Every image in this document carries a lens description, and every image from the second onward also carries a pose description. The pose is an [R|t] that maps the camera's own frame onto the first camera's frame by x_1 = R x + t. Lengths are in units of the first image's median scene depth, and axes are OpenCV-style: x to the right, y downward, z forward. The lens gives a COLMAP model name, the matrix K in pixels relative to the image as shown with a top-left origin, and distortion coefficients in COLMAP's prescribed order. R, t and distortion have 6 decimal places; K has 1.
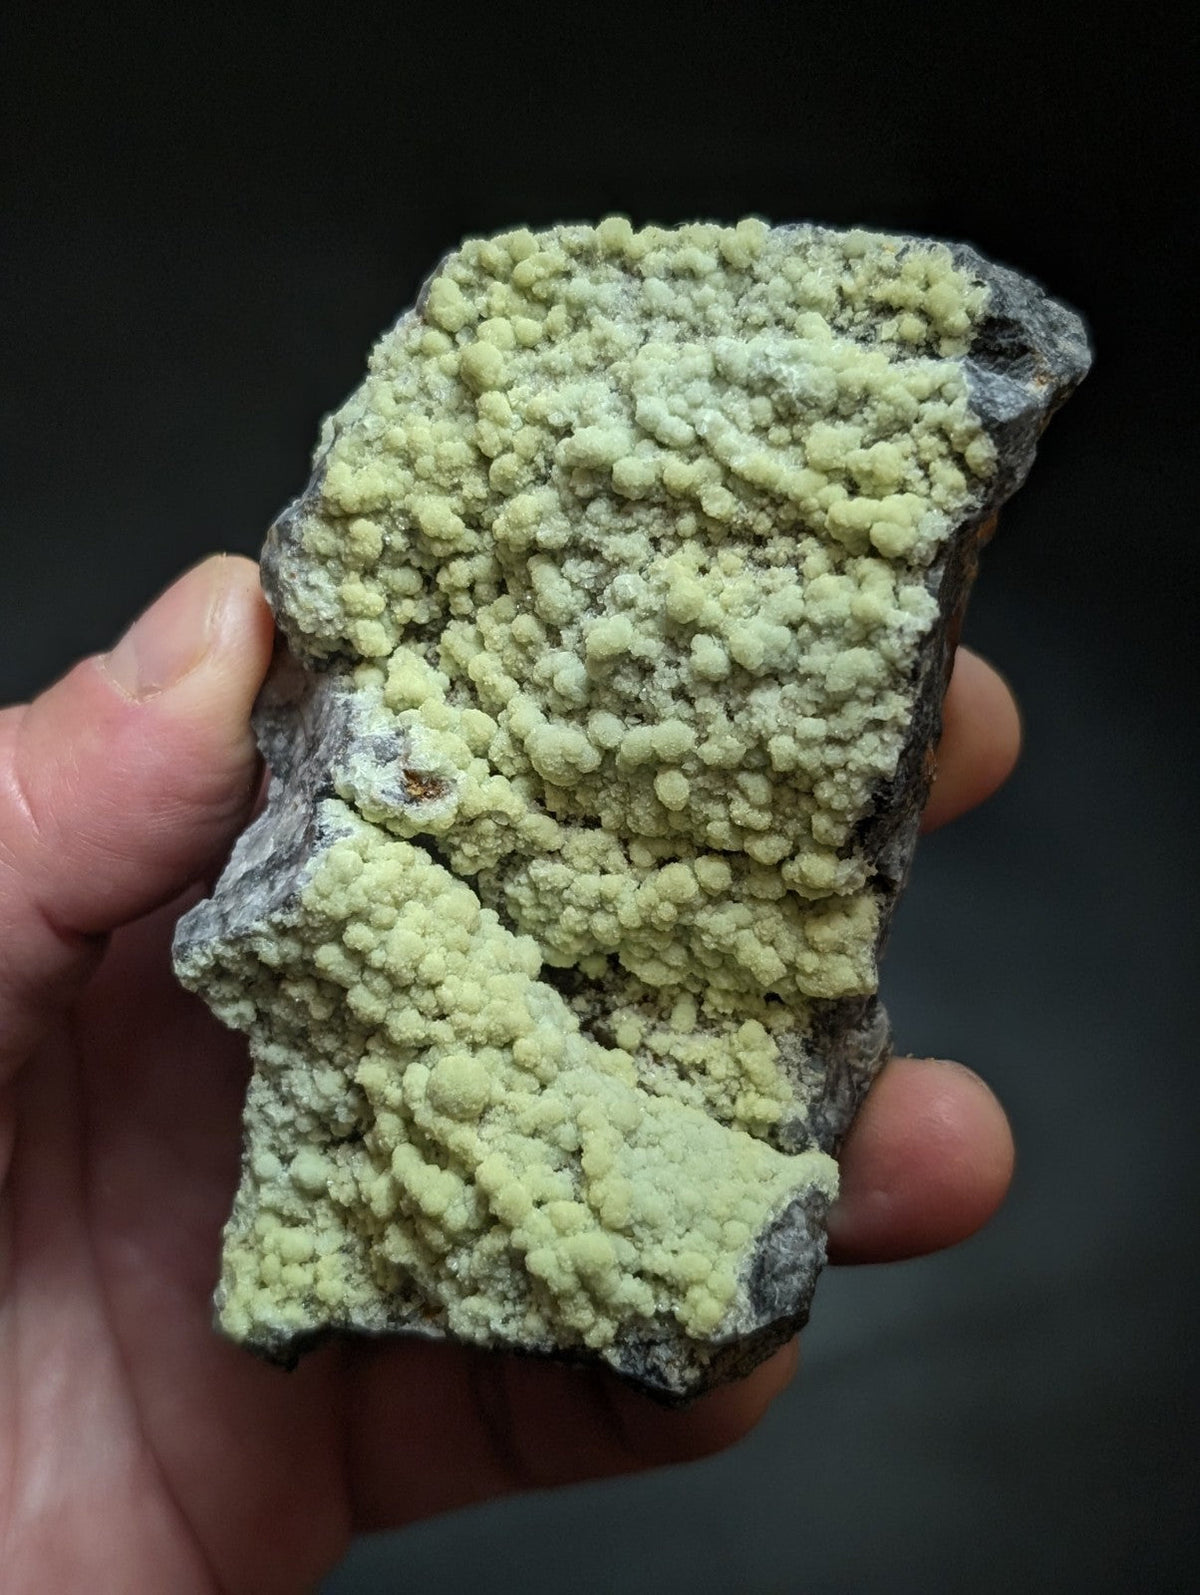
lens RADIAL K [[2236.5, 0, 591.2], [0, 2236.5, 782.4], [0, 0, 1]] dist [0.152623, 0.000000]
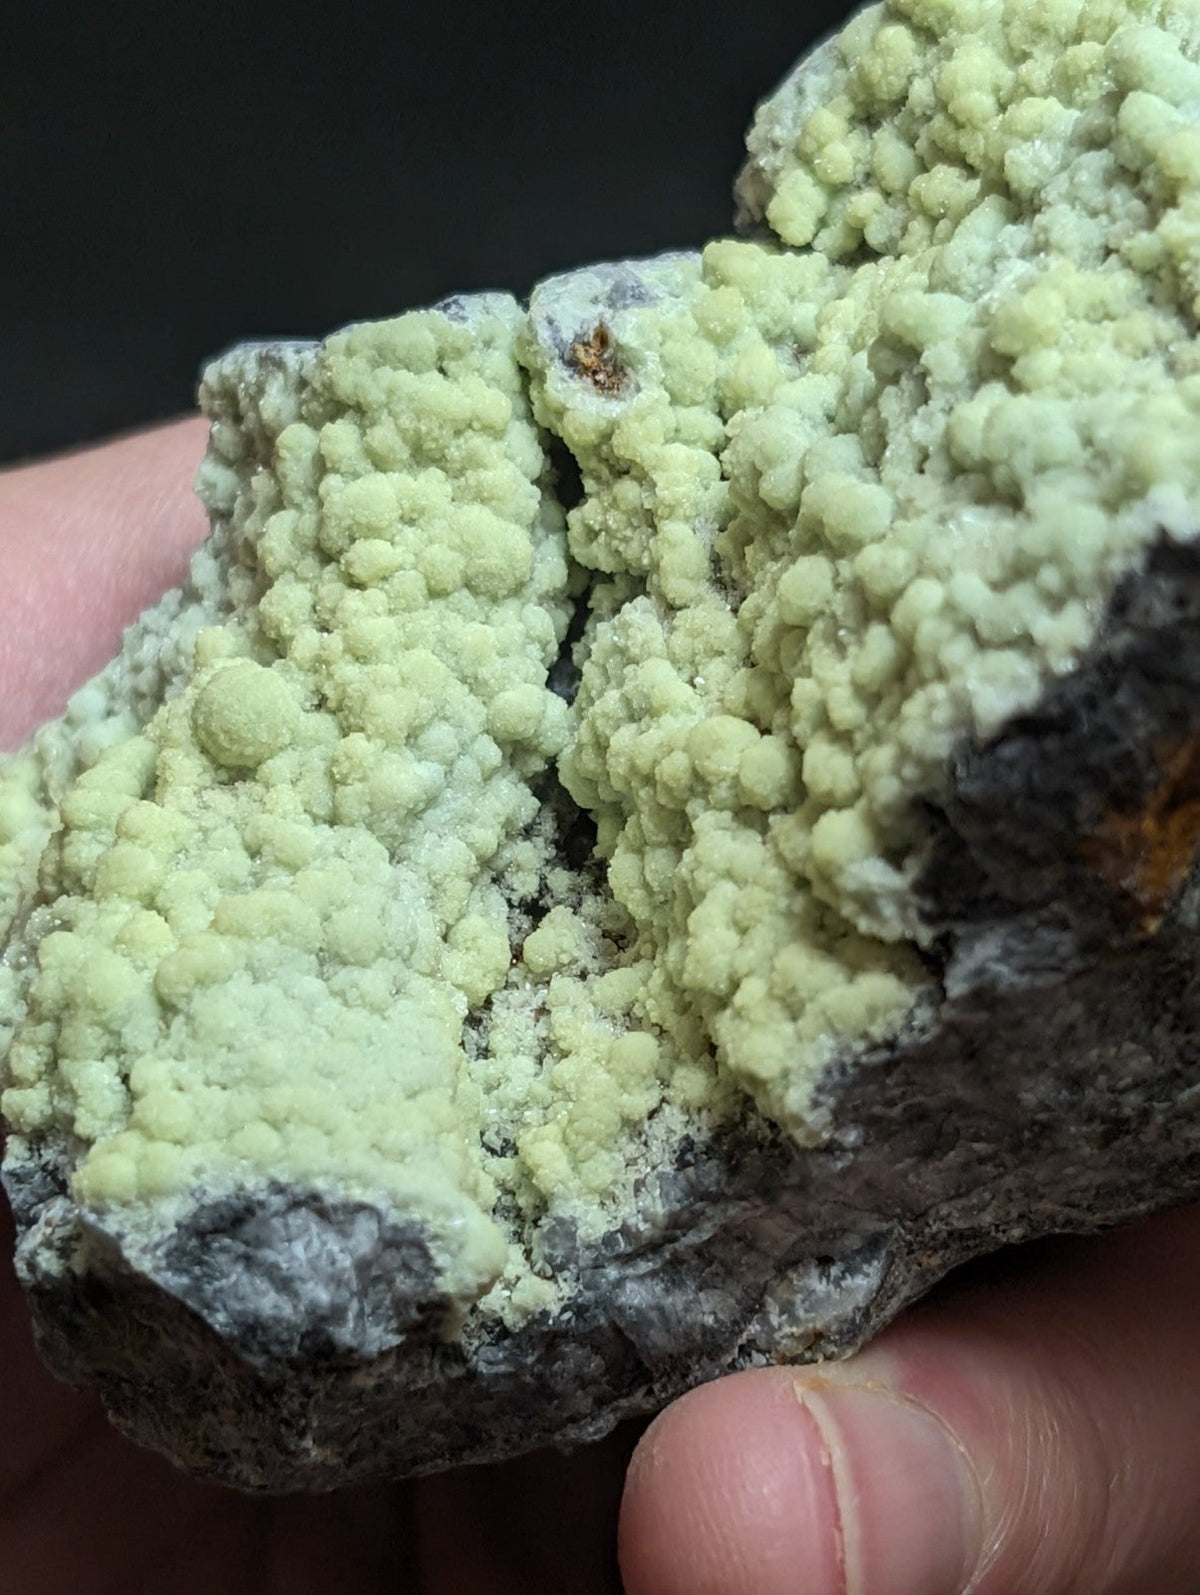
lens RADIAL K [[3990.5, 0, 629.3], [0, 3990.5, 857.3], [0, 0, 1]] dist [0.228600, 0.000000]
pose [[0.526216, 0.625873, -0.575656, 0.633149], [-0.732159, 0.677769, 0.067616, 0.013861], [0.432481, 0.385891, 0.814892, 0.184661]]
